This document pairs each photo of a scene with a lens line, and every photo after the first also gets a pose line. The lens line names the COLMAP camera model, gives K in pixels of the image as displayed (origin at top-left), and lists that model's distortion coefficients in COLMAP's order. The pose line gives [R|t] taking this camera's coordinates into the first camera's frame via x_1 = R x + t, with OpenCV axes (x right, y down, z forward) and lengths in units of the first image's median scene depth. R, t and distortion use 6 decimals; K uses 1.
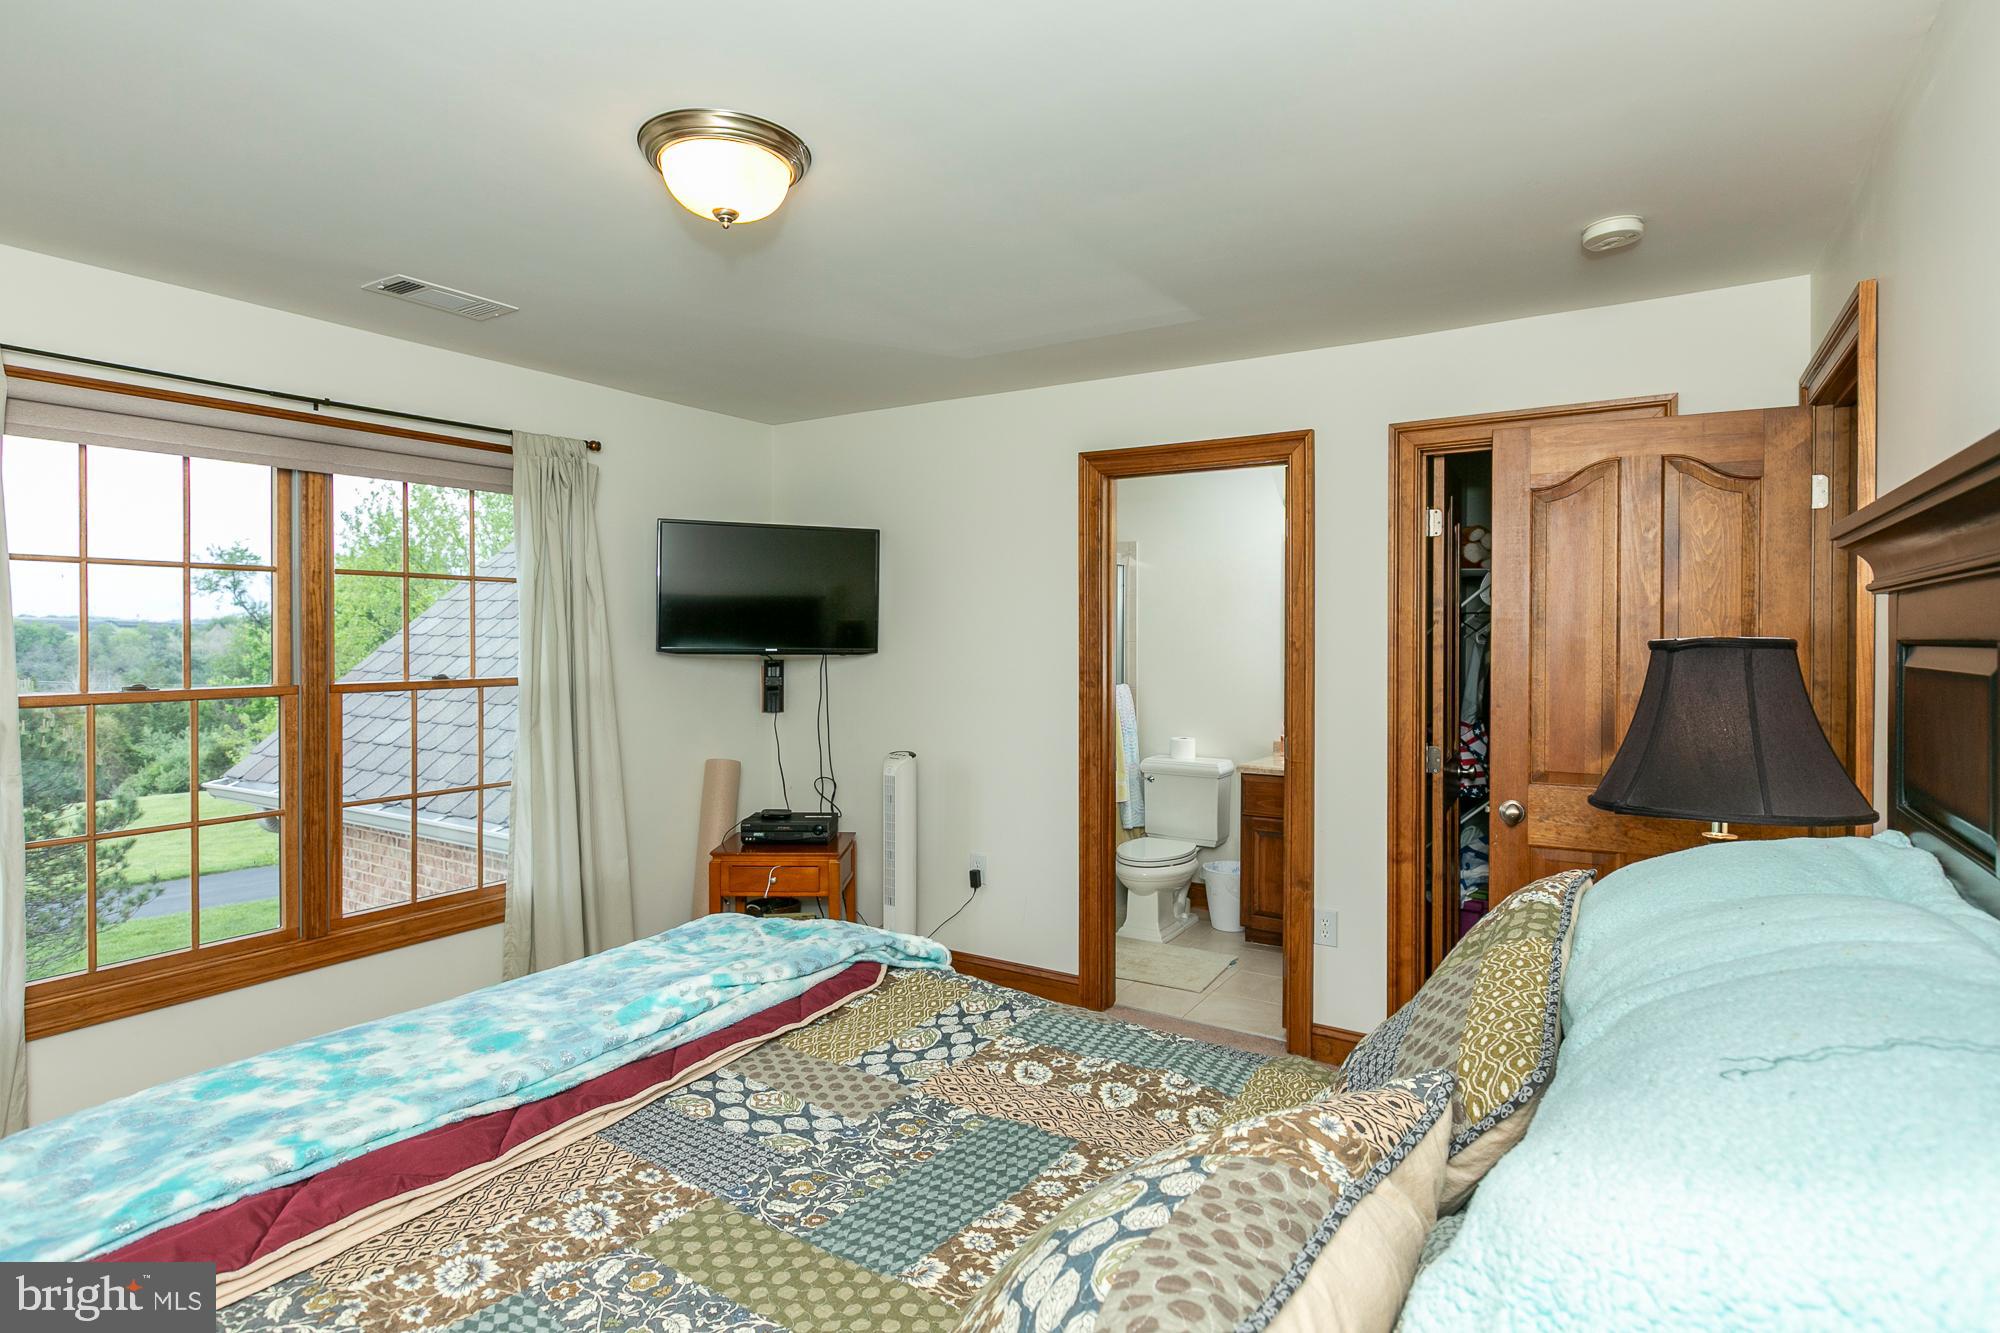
lens RADIAL K [[1035.0, 0, 996.3], [0, 1035.0, 639.8], [0, 0, 1]] dist [-0.000221, 0.000219]
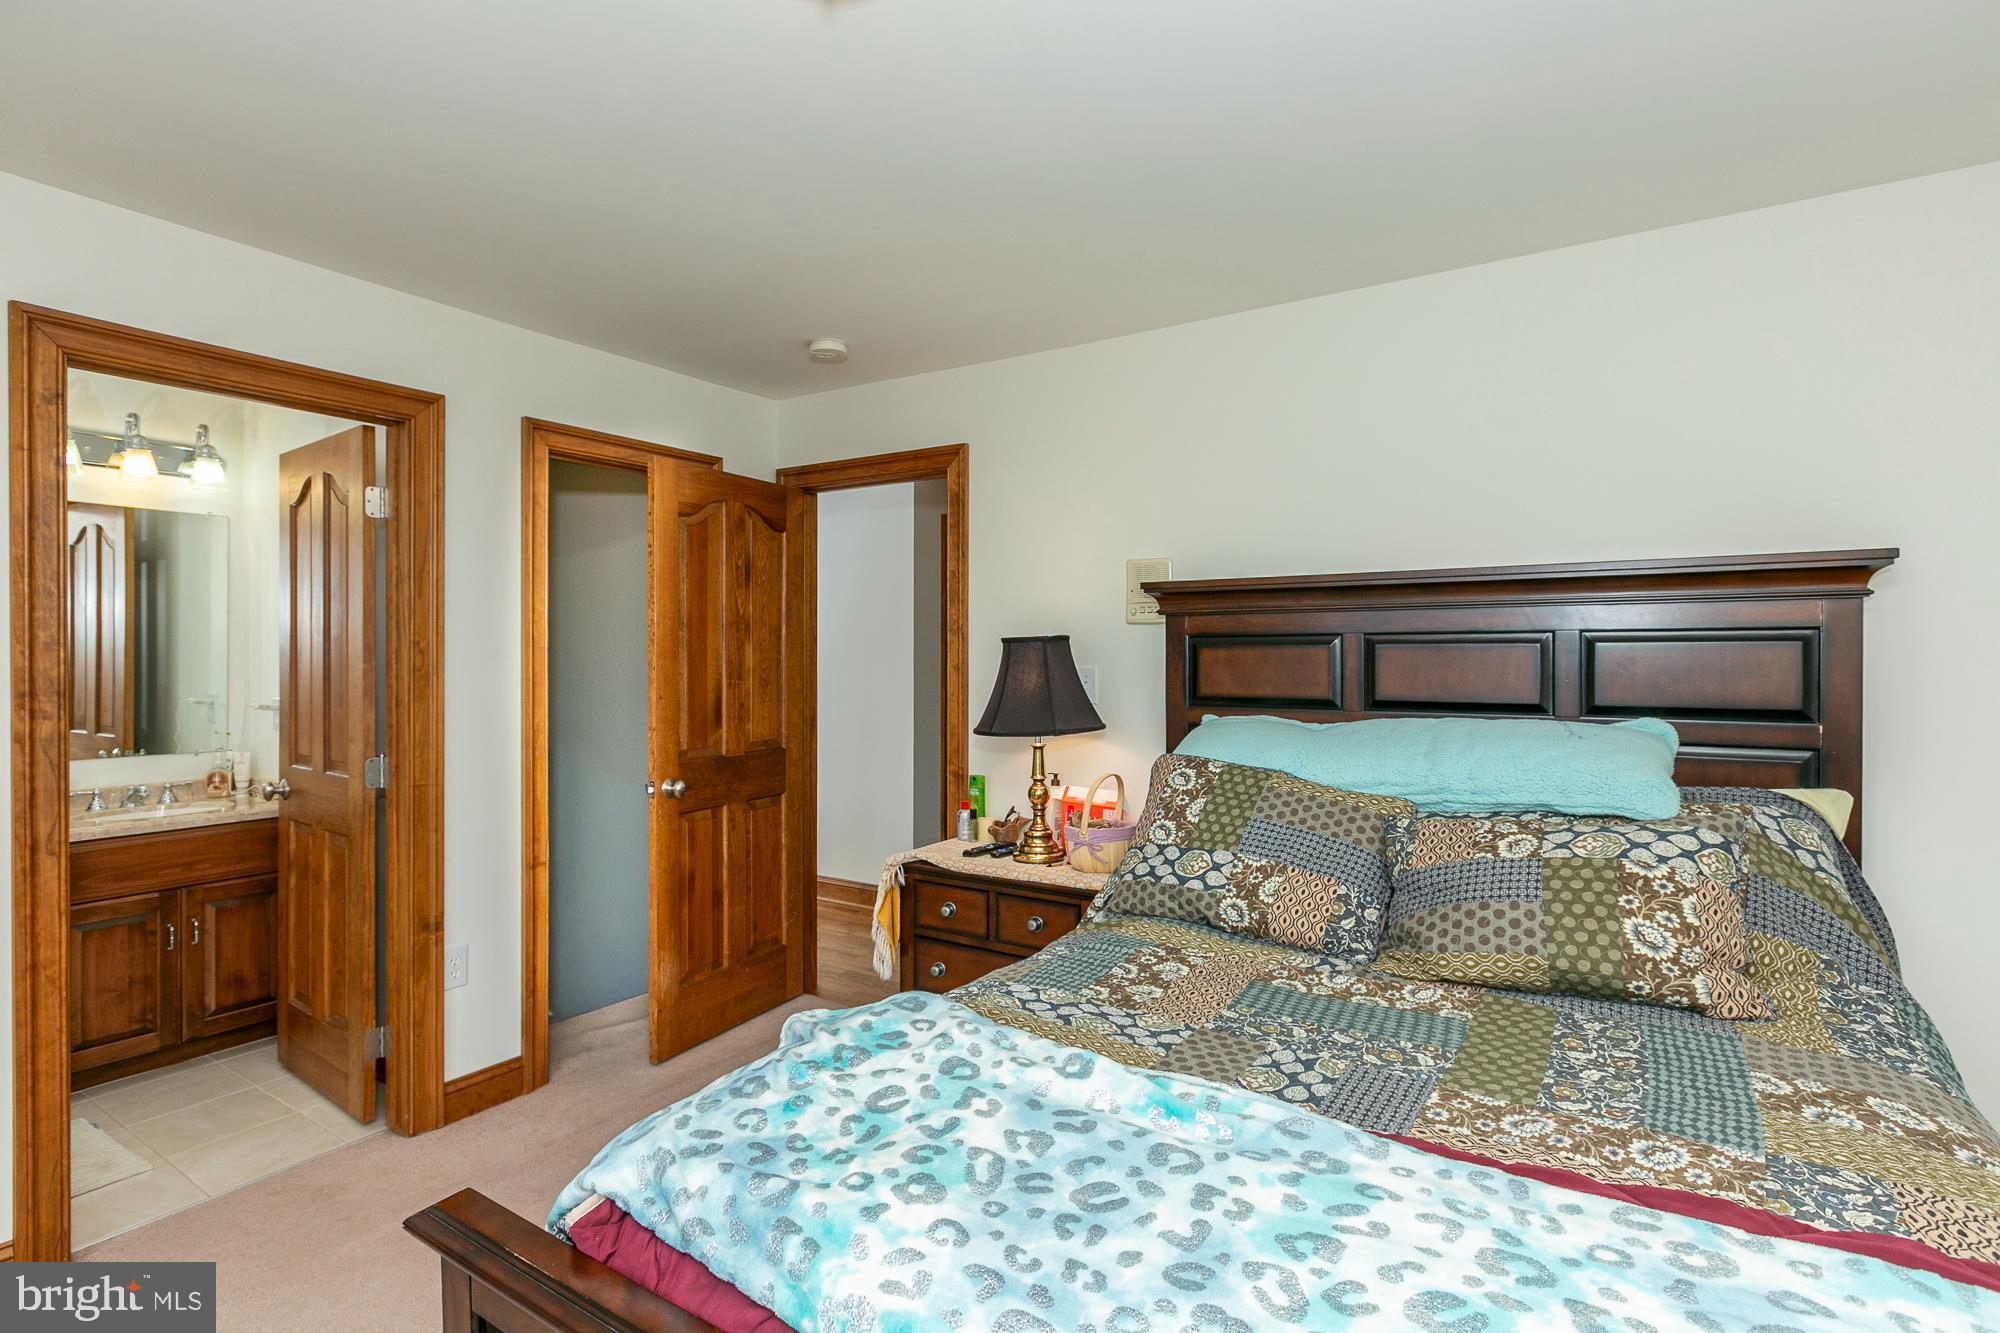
lens RADIAL K [[952.4, 0, 1000.0], [0, 952.4, 666.5], [0, 0, 1]] dist [-0.001547, -0.000509]
pose [[0.003415, -0.013817, 0.999899, -1.166965], [0.004728, 0.999894, 0.013801, 0.032661], [-0.999983, 0.004681, 0.003480, 1.283144]]
